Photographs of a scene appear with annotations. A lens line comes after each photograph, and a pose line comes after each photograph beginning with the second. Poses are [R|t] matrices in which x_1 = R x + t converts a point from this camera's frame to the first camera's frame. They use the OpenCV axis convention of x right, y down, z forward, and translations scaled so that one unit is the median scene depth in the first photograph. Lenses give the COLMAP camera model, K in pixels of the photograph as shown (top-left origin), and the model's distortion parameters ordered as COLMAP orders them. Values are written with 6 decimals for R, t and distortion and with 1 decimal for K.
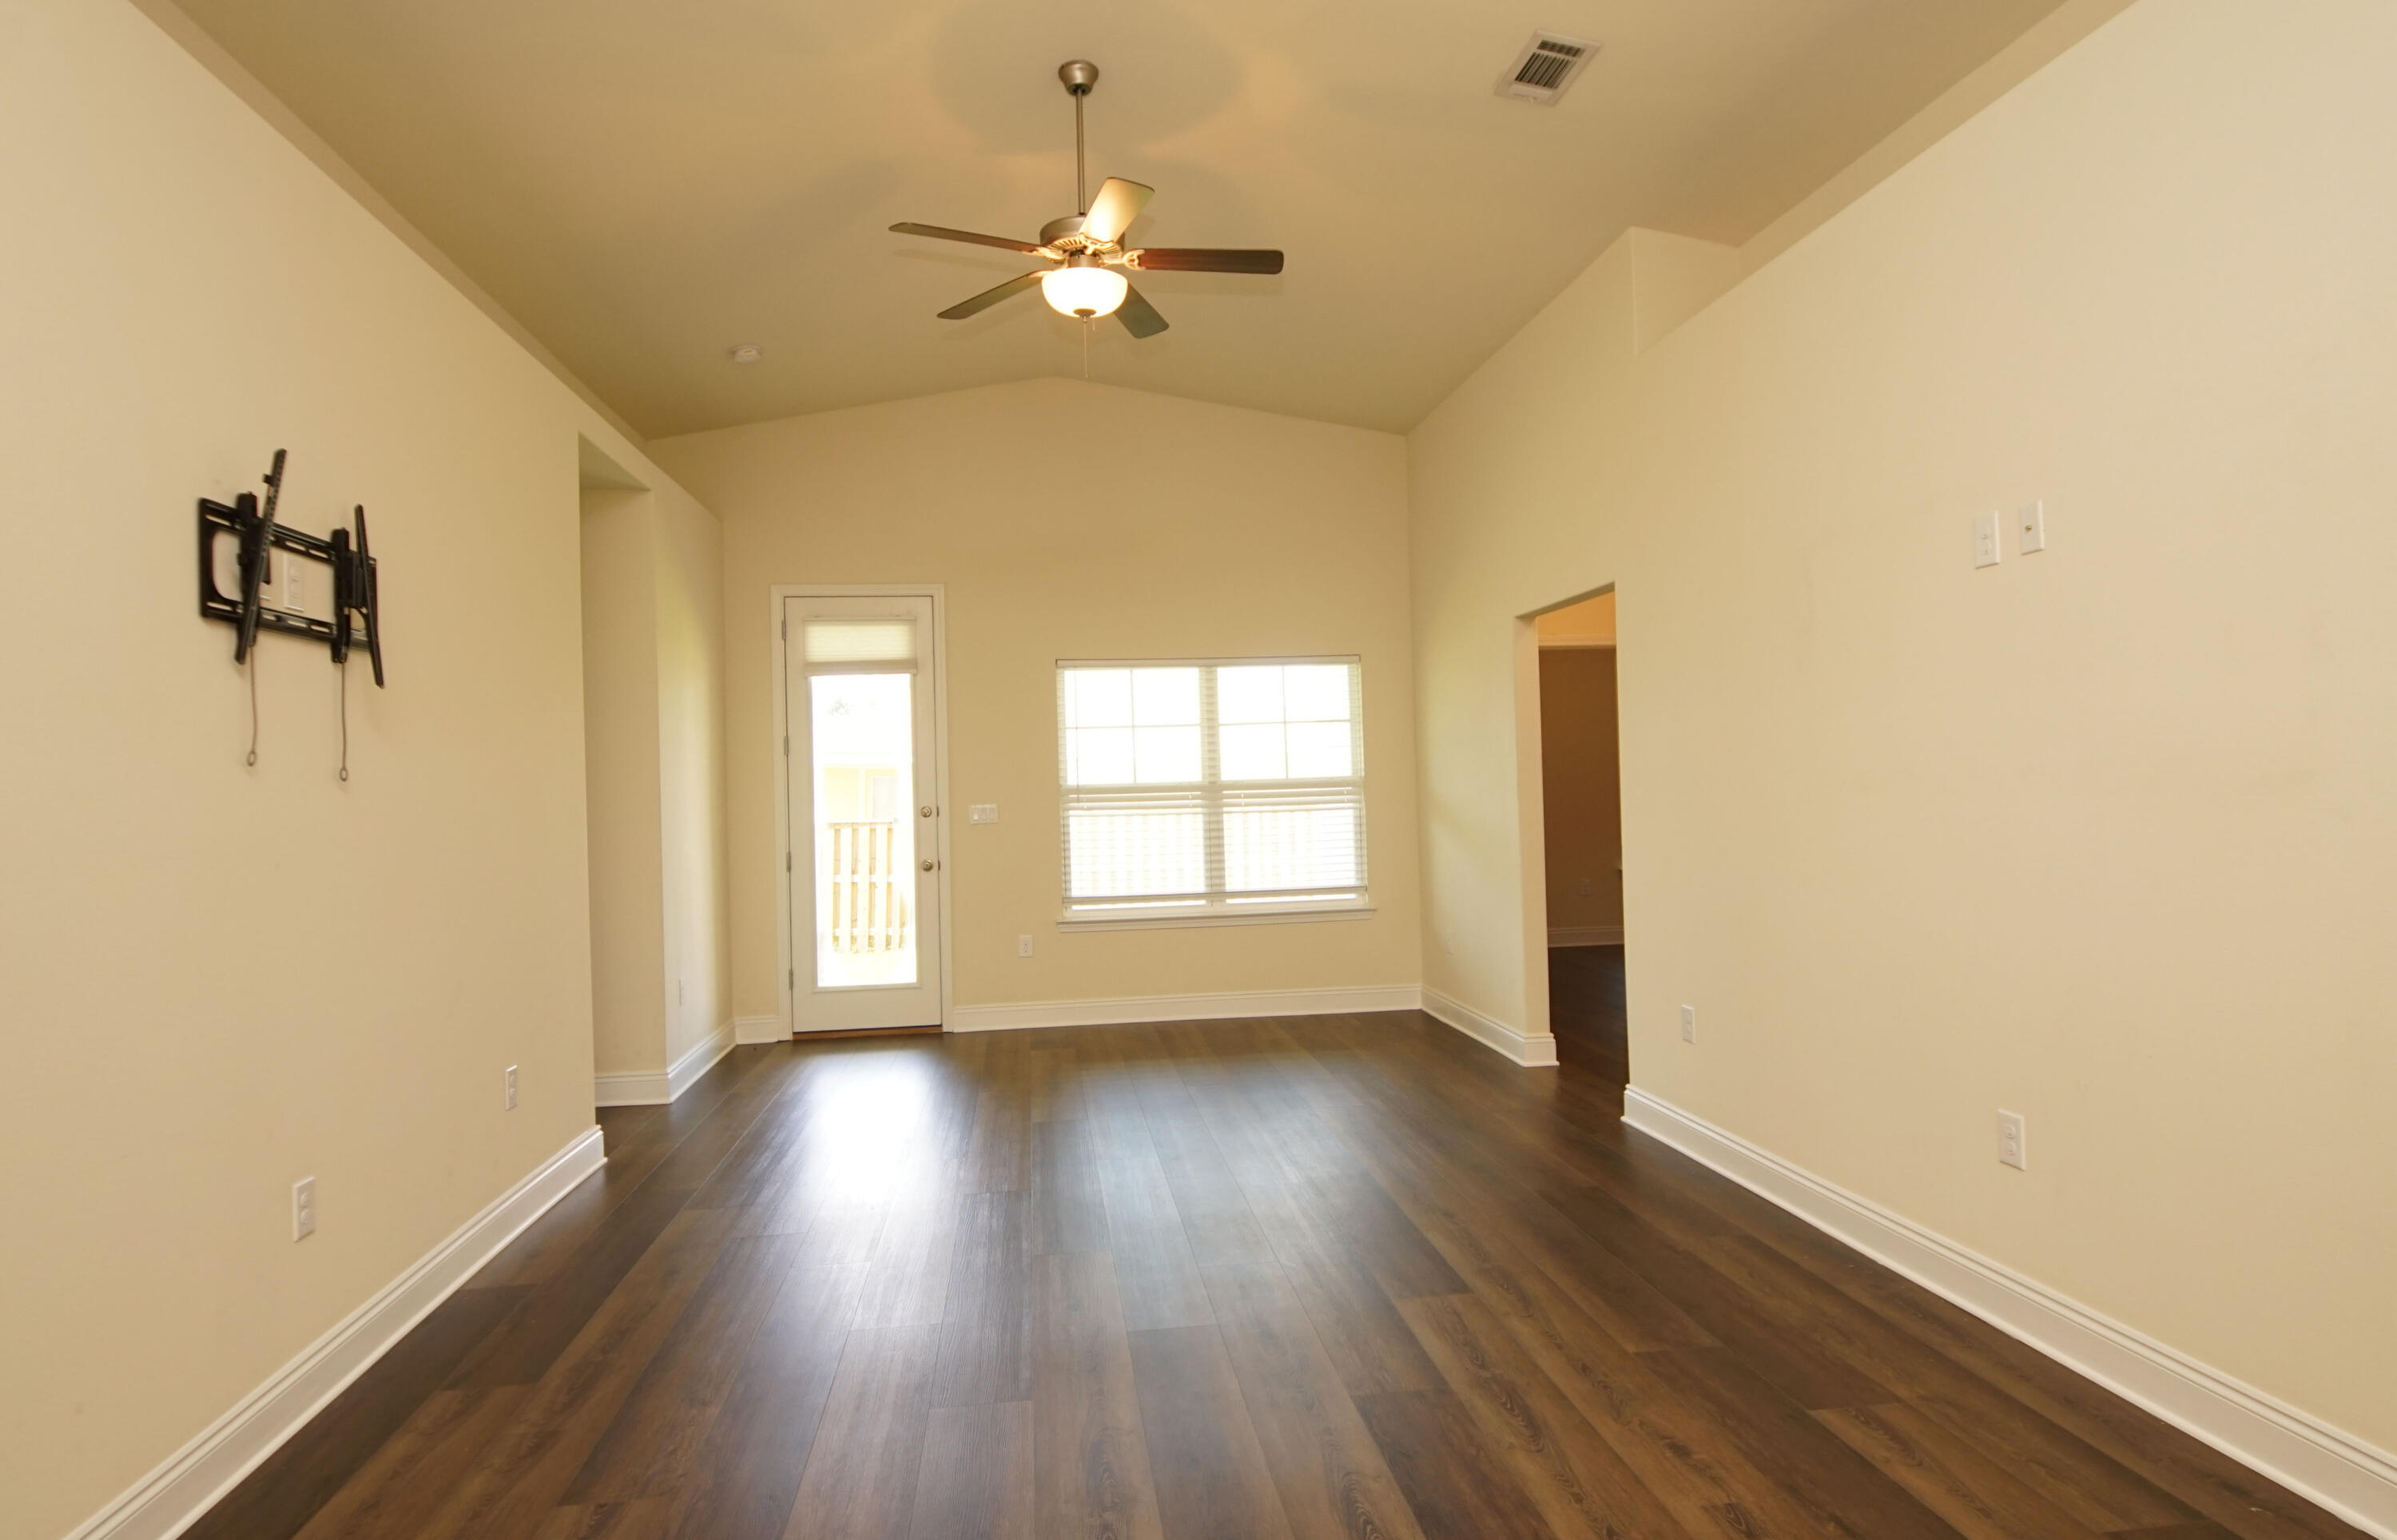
lens RADIAL K [[1319.3, 0, 1160.2], [0, 1319.3, 759.6], [0, 0, 1]] dist [0.039205, -0.000624]
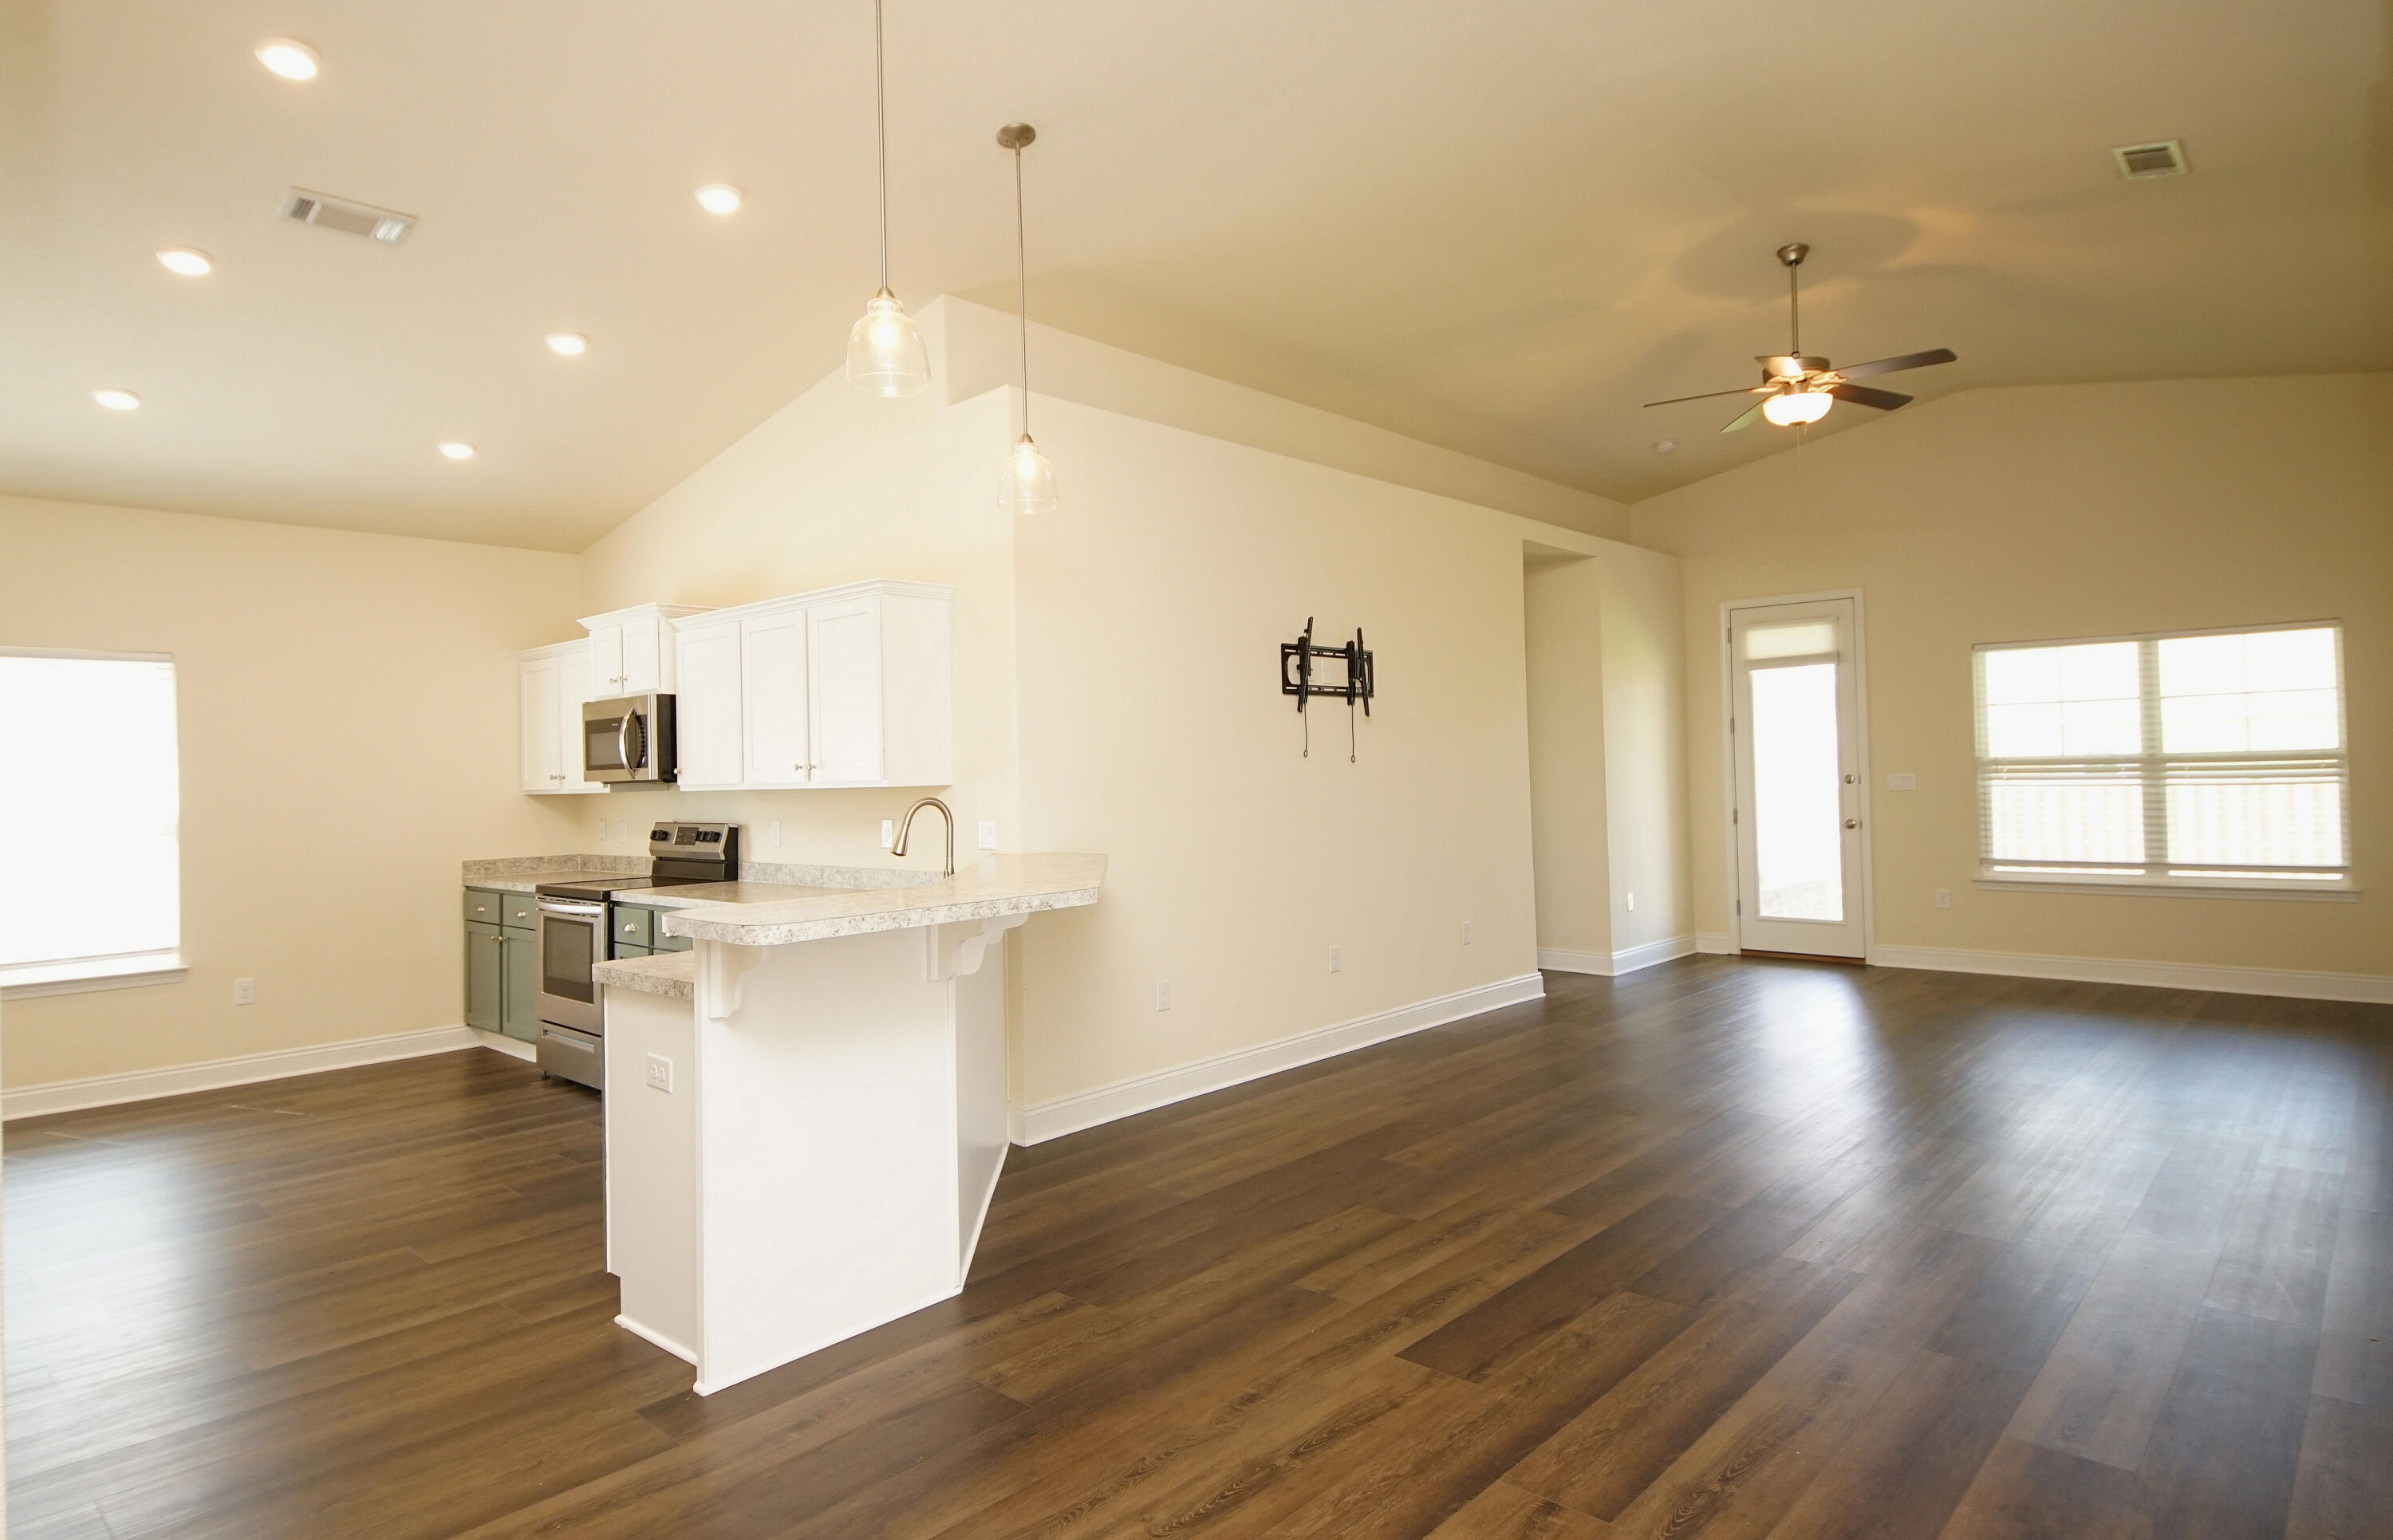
lens RADIAL K [[1278.1, 0, 1190.8], [0, 1278.1, 739.6], [0, 0, 1]] dist [0.003007, 0.000031]
pose [[0.654094, -0.006746, -0.756383, 0.309364], [0.019306, 0.999783, 0.007778, -0.016628], [0.756167, -0.019690, 0.654083, -0.206885]]
